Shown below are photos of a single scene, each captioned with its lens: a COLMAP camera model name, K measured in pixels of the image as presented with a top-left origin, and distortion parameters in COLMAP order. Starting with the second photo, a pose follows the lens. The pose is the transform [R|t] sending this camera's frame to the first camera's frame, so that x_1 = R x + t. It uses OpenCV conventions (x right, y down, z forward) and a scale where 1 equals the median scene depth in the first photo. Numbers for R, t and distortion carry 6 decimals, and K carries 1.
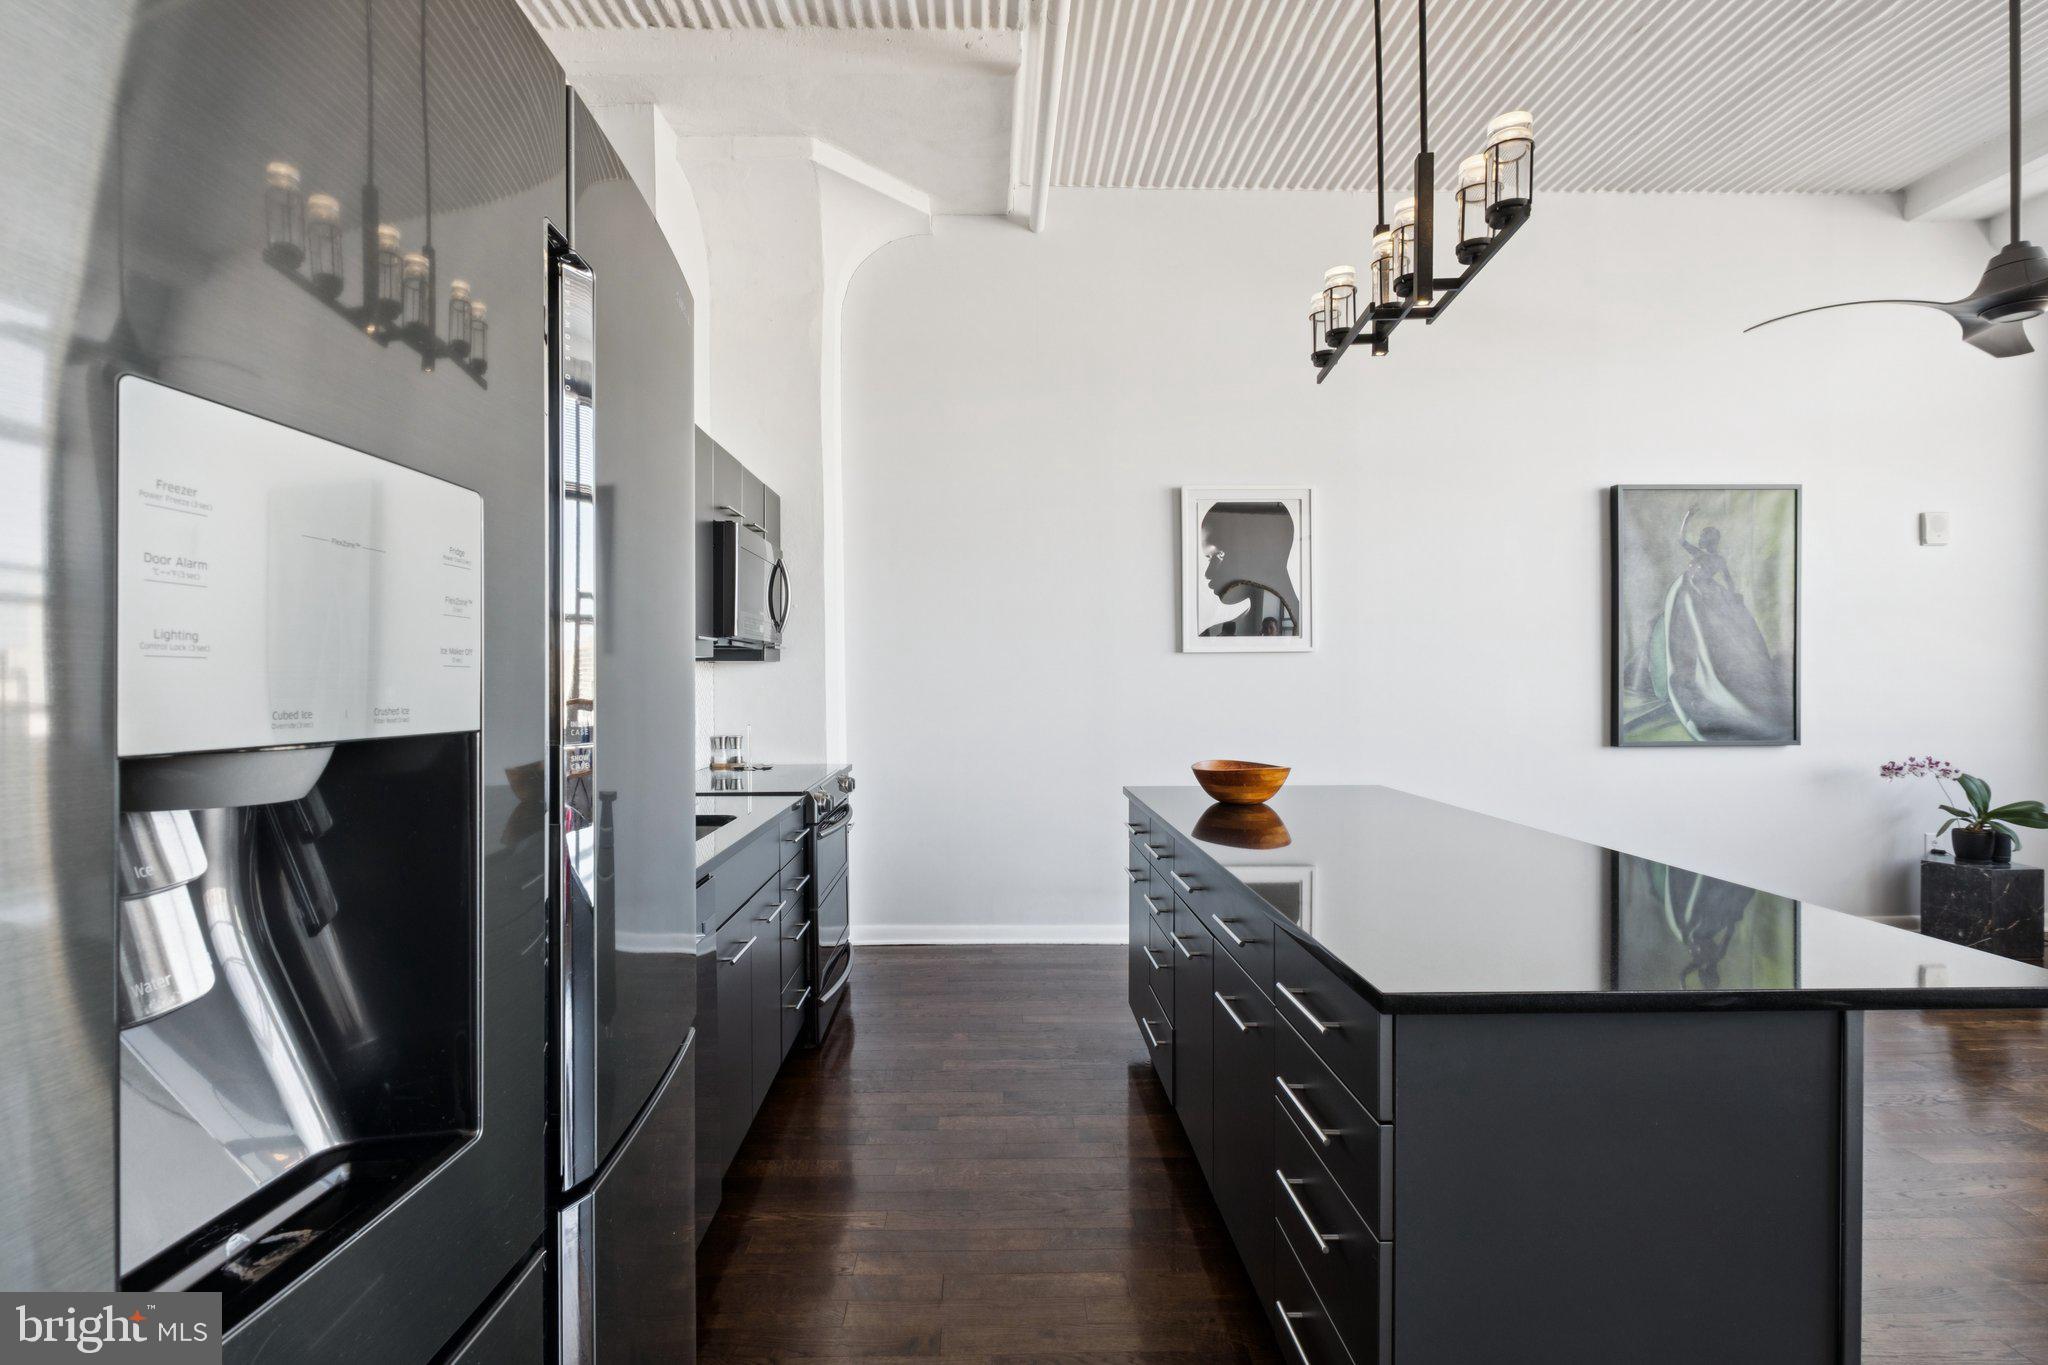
lens RADIAL K [[938.4, 0, 997.6], [0, 938.4, 682.1], [0, 0, 1]] dist [-0.004762, 0.000648]
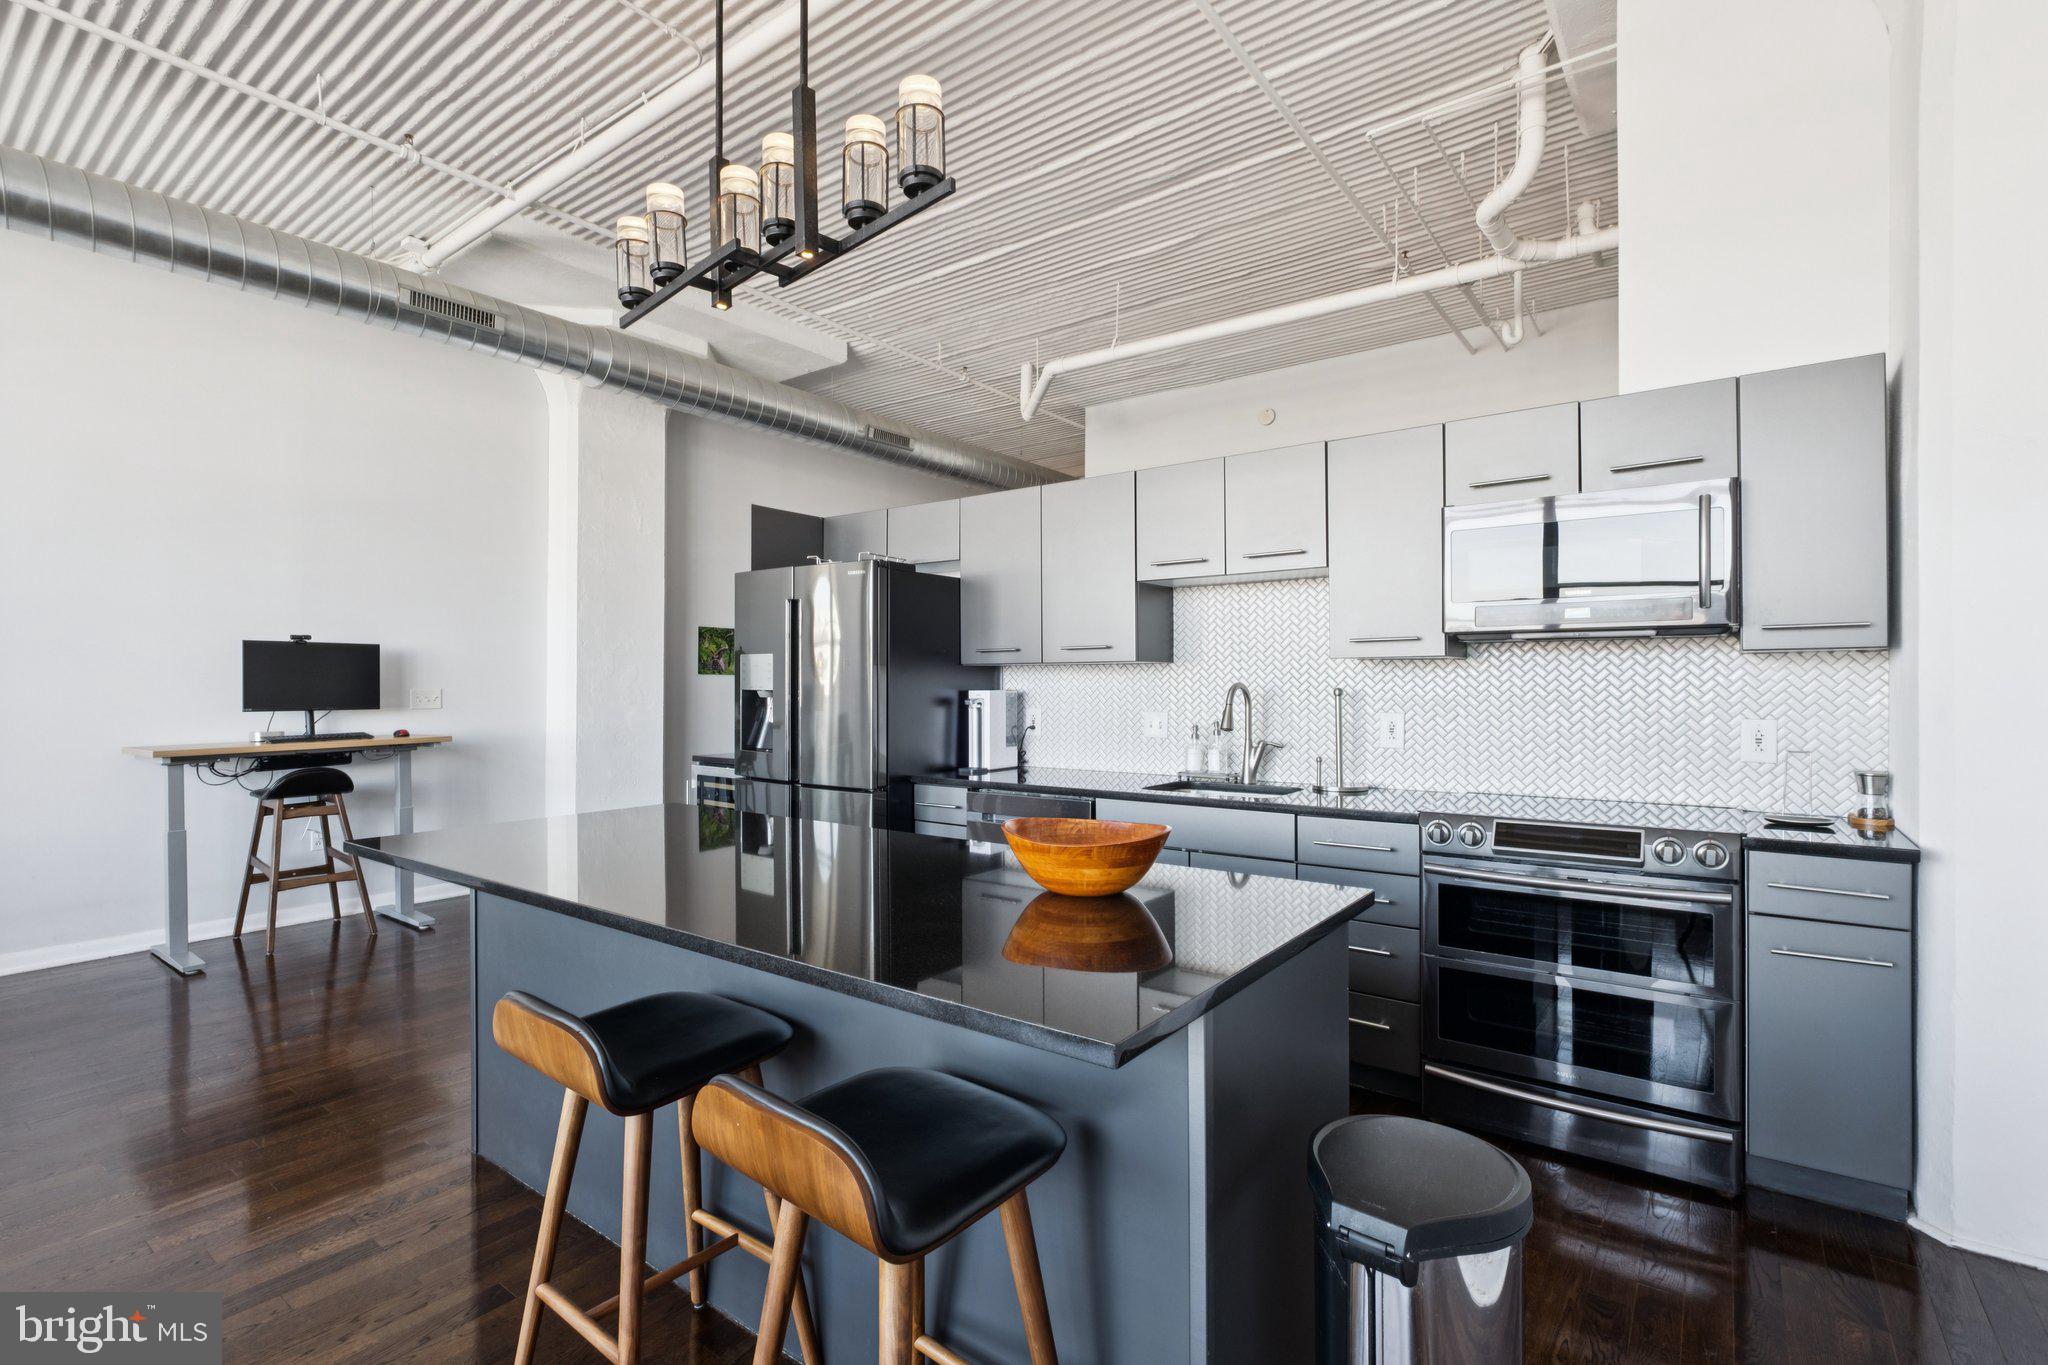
lens RADIAL K [[938.4, 0, 1015.2], [0, 938.4, 684.7], [0, 0, 1]] dist [-0.004762, 0.000648]
pose [[-0.609097, 0.006407, -0.793070, 0.523592], [0.001061, 0.999973, 0.007263, -0.004405], [0.793095, 0.003583, -0.609087, 0.920060]]
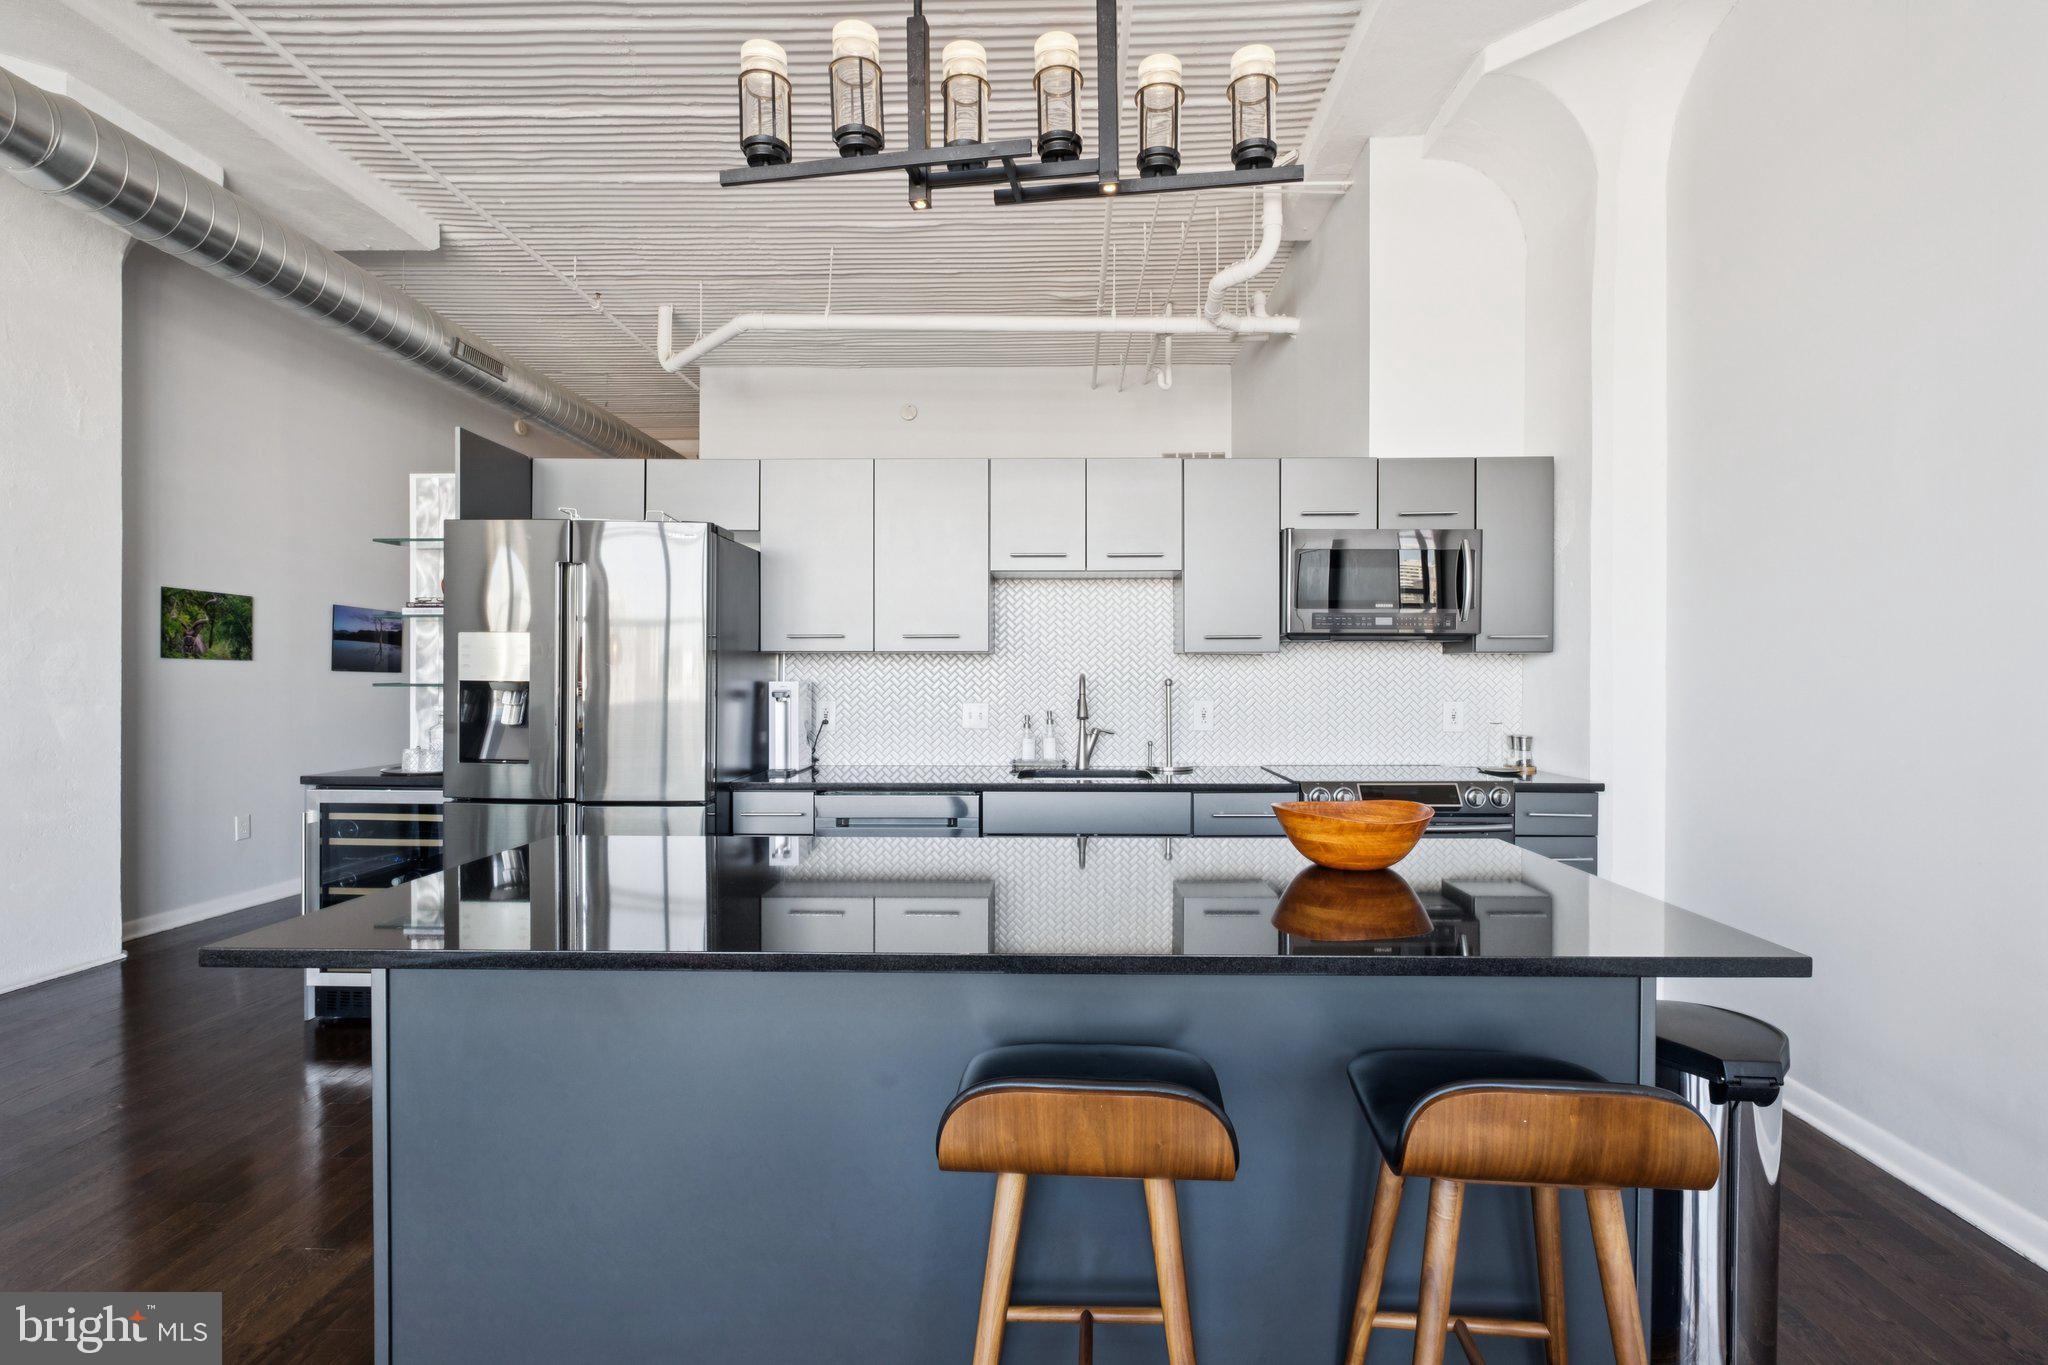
lens RADIAL K [[938.4, 0, 1035.4], [0, 938.4, 685.1], [0, 0, 1]] dist [-0.004762, 0.000648]
pose [[-0.032156, 0.015257, -0.999366, 0.621730], [-0.005626, 0.999865, 0.015445, -0.002422], [0.999467, 0.006119, -0.032066, 0.555638]]
